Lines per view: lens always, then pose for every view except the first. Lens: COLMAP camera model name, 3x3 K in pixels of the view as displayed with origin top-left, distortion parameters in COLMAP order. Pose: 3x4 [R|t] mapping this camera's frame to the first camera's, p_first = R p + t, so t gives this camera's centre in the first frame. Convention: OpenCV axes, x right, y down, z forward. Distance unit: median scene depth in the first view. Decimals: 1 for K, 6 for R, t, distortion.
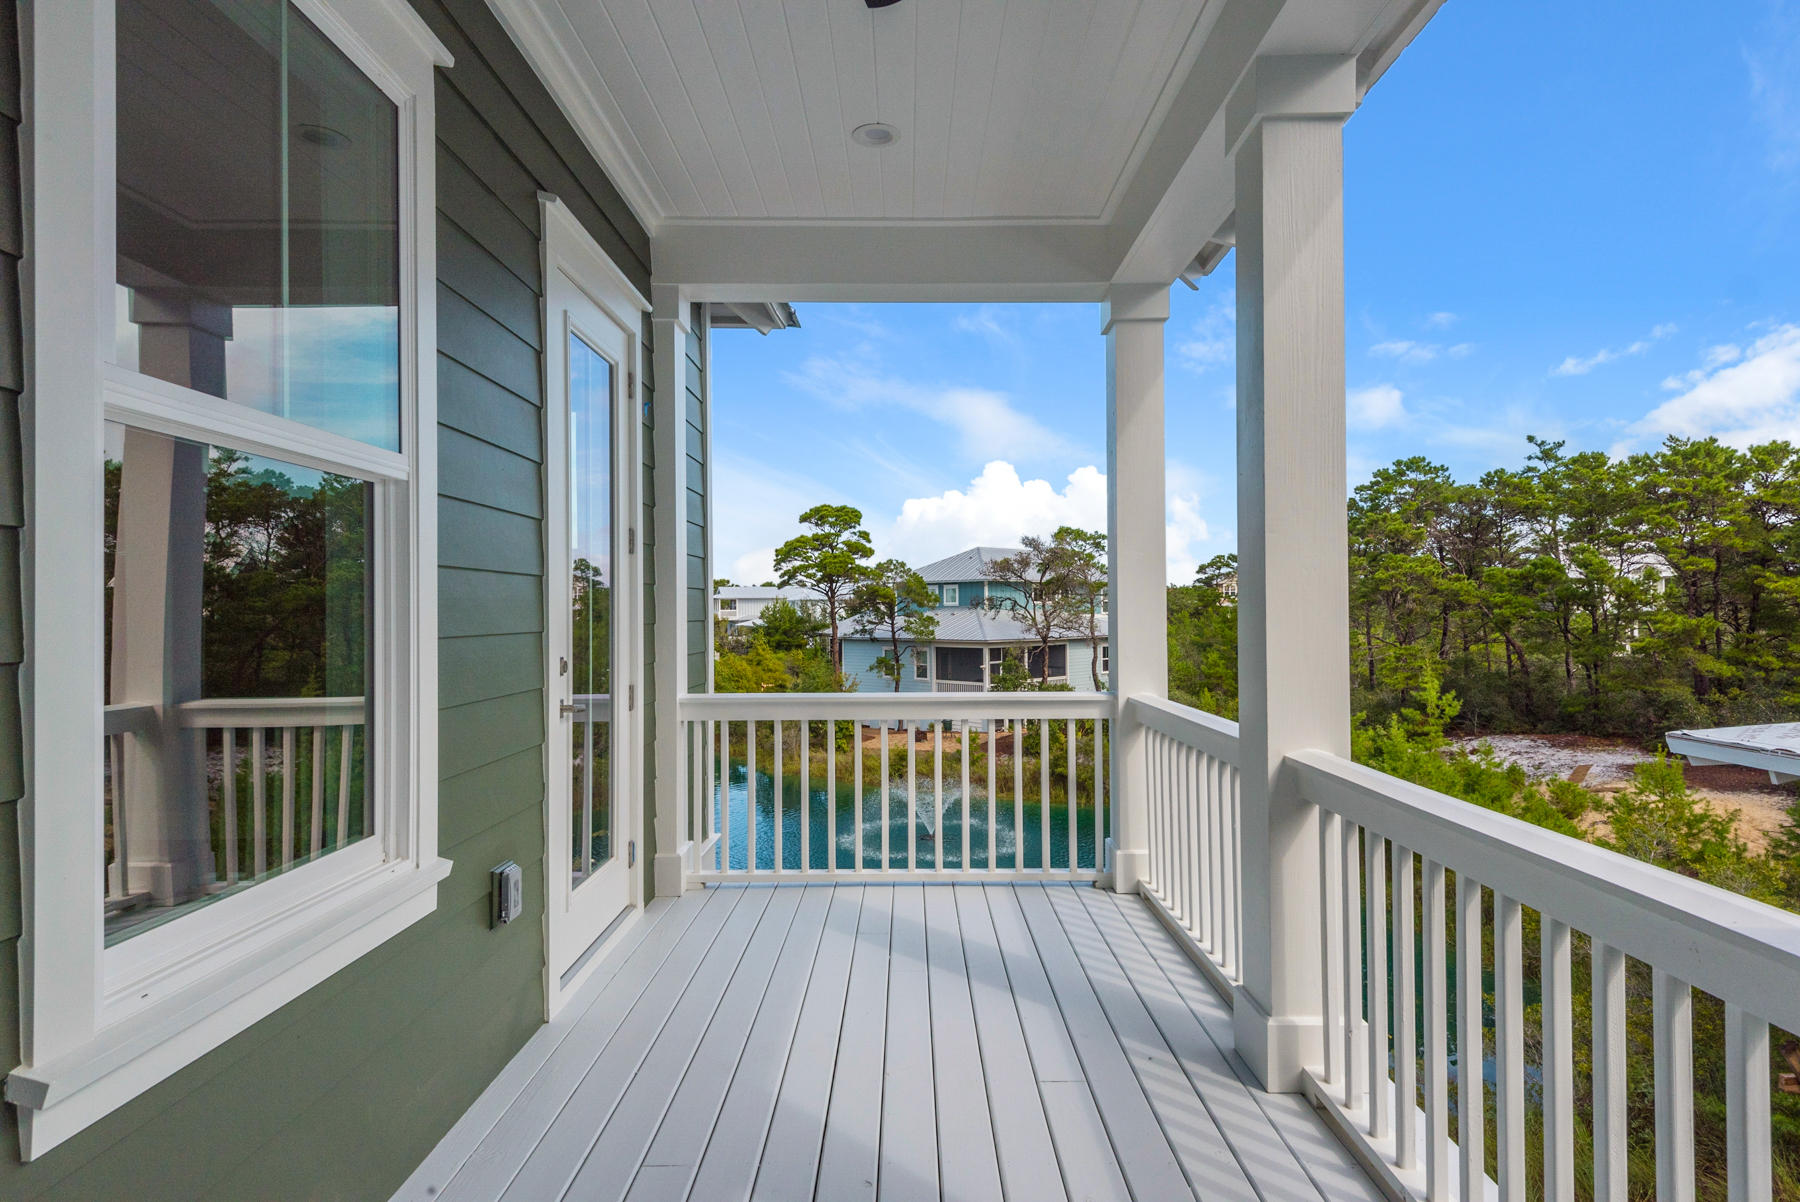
lens RADIAL K [[974.1, 0, 880.4], [0, 974.1, 604.3], [0, 0, 1]] dist [-0.001003, -0.001326]
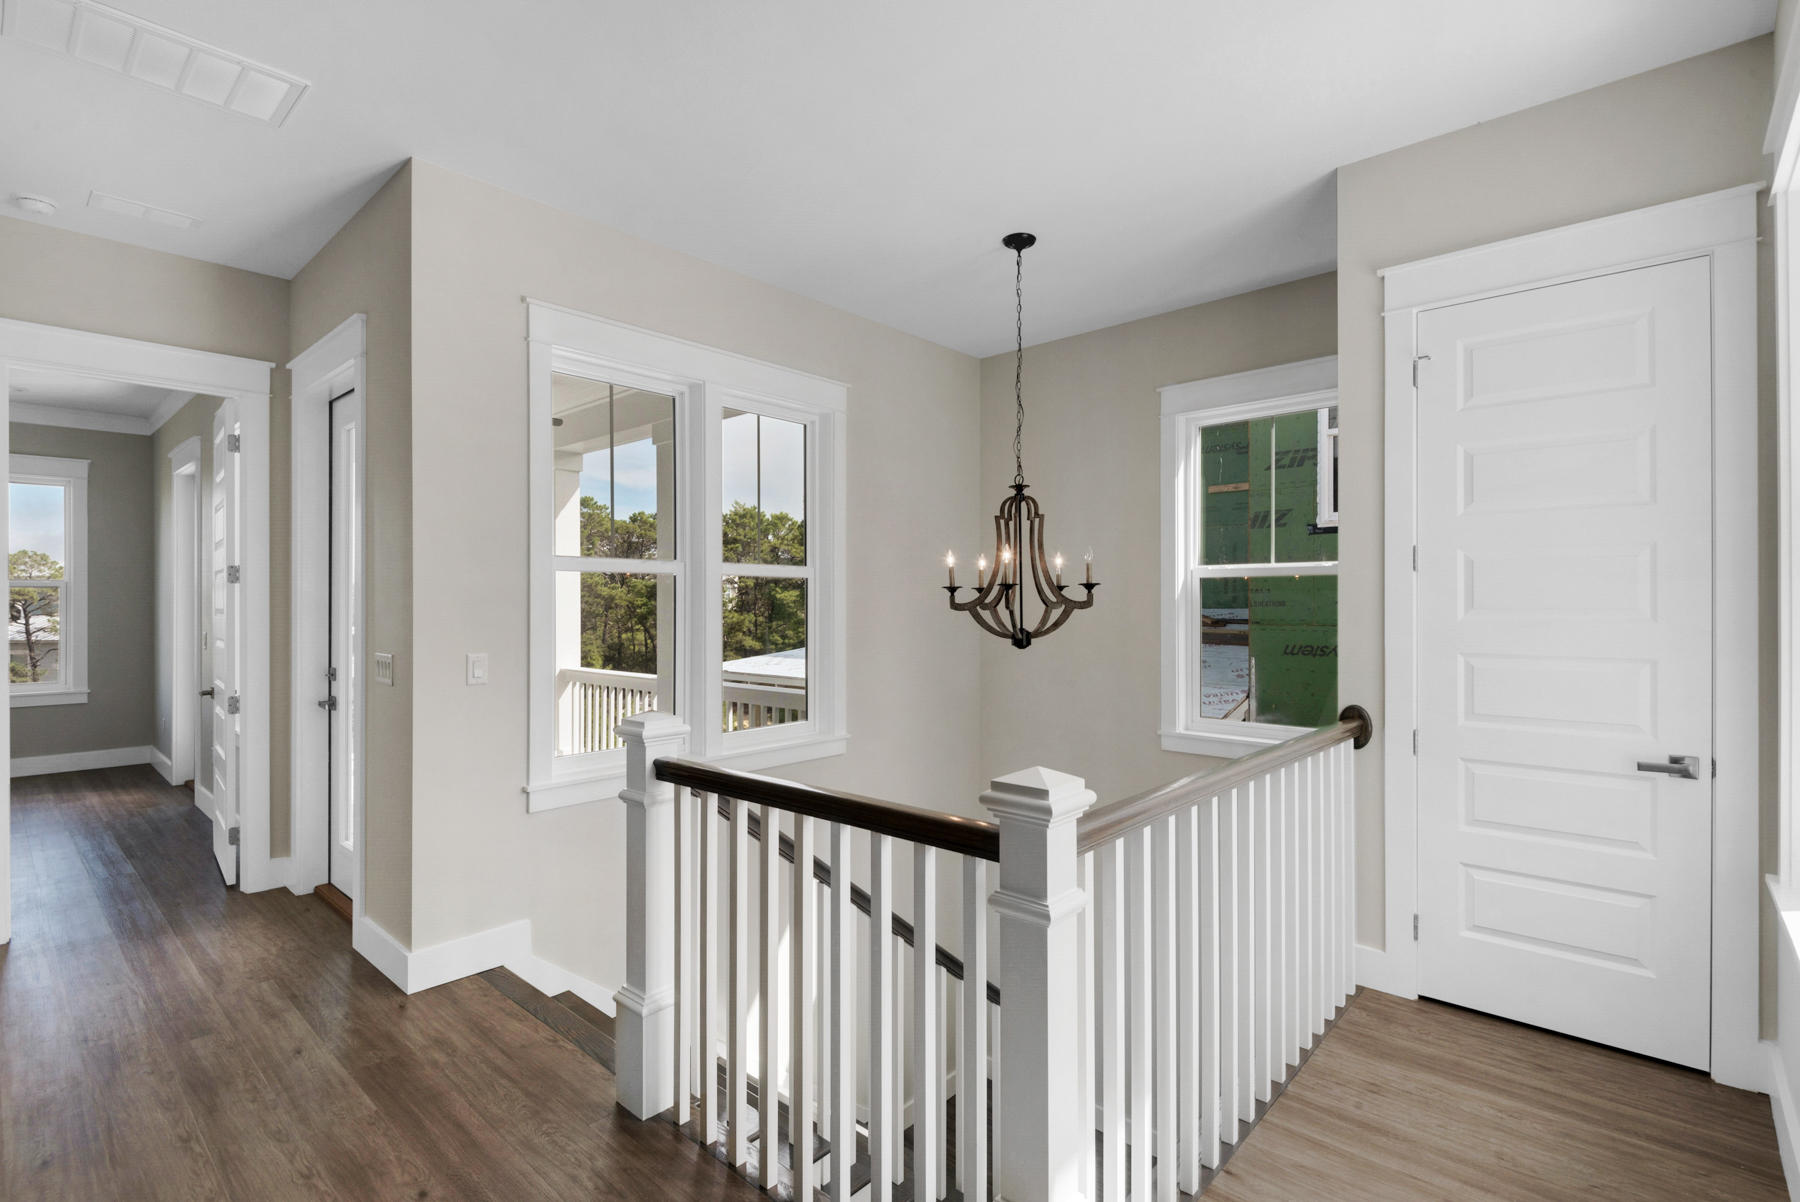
lens RADIAL K [[852.6, 0, 906.5], [0, 852.6, 603.4], [0, 0, 1]] dist [0.028069, -0.022795]
pose [[0.649622, 0.005260, 0.760239, -0.070766], [-0.007673, 0.999970, -0.000363, -0.005004], [-0.760219, -0.005598, 0.649643, -0.121824]]
